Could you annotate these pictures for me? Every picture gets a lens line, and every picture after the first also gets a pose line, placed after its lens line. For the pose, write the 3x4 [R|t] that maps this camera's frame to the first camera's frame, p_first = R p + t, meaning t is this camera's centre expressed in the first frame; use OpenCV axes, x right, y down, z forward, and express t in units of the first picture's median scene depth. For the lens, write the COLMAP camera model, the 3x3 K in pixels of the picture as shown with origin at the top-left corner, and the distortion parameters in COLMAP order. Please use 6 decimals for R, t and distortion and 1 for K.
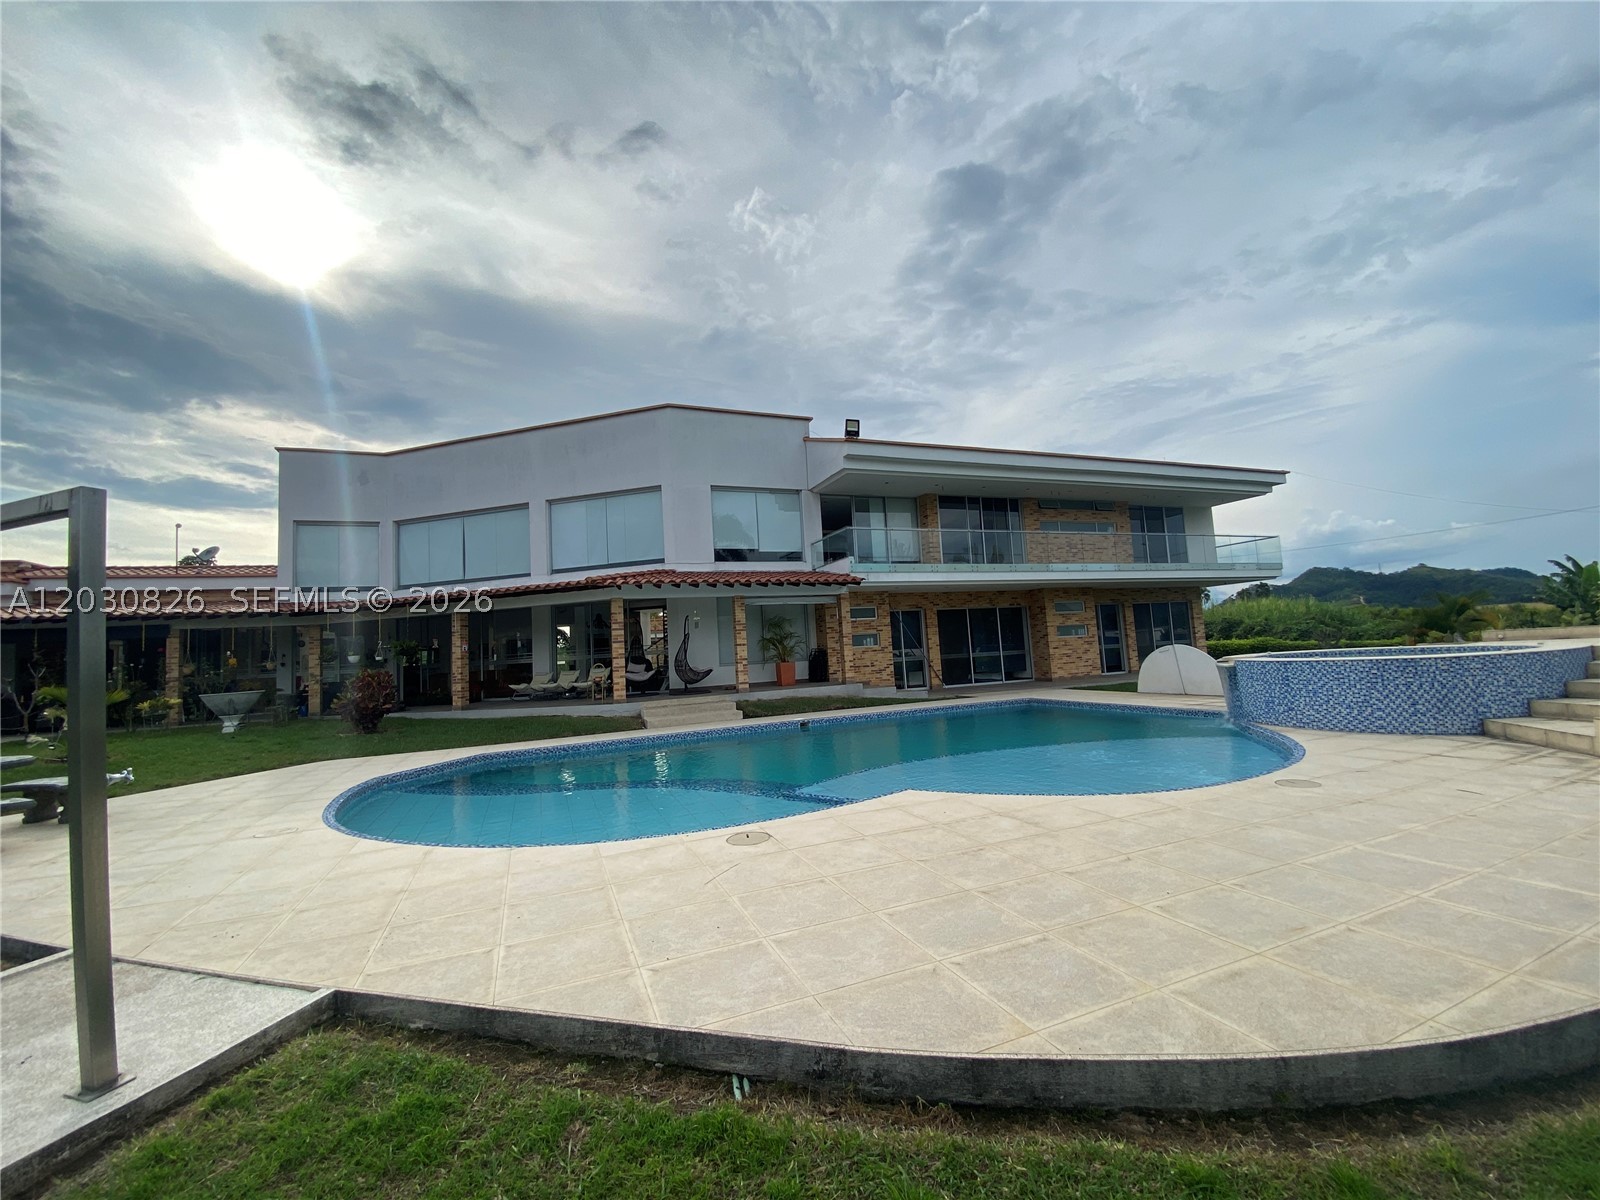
lens RADIAL K [[641.0, 0, 800.0], [0, 641.0, 600.0], [0, 0, 1]] dist [-0.000213, -0.000011]
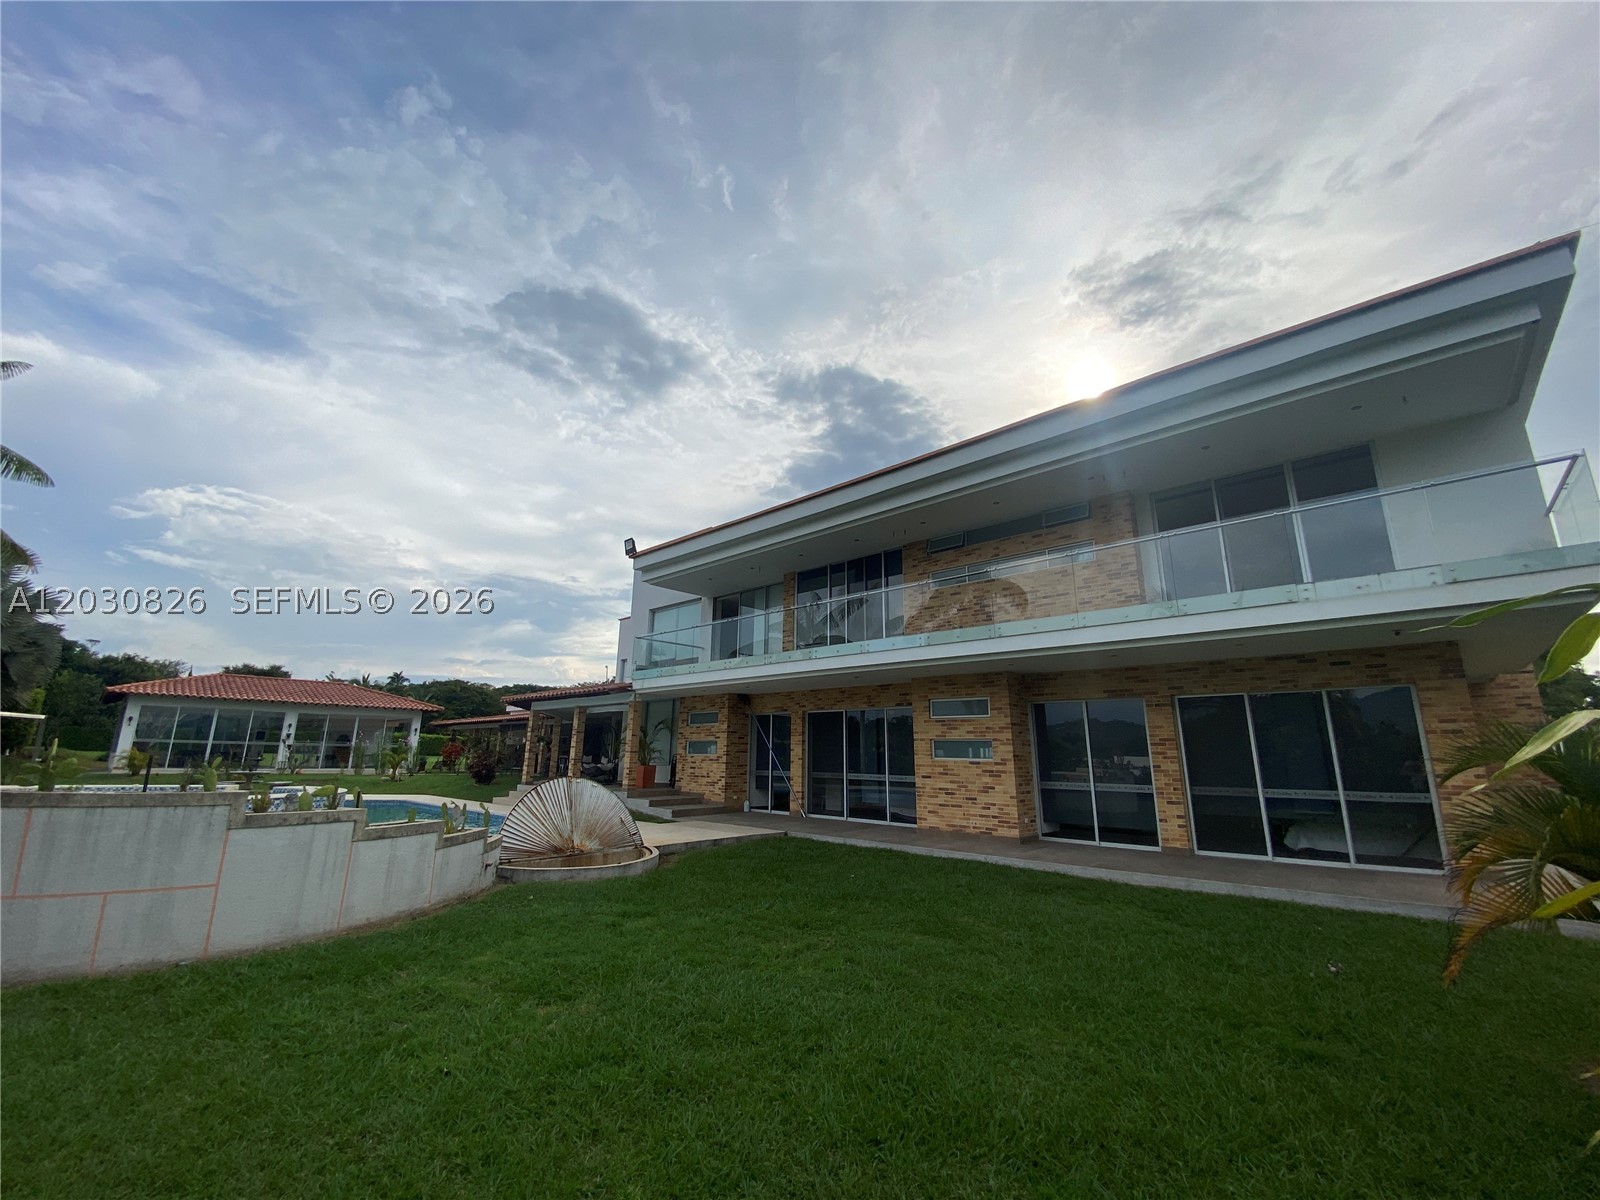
lens RADIAL K [[648.3, 0, 800.0], [0, 648.3, 600.0], [0, 0, 1]] dist [0.000495, -0.000005]
pose [[0.438657, -0.146497, -0.886633, 0.915928], [0.041431, 0.988871, -0.142892, -0.008987], [0.897699, 0.025947, 0.439845, 0.611797]]
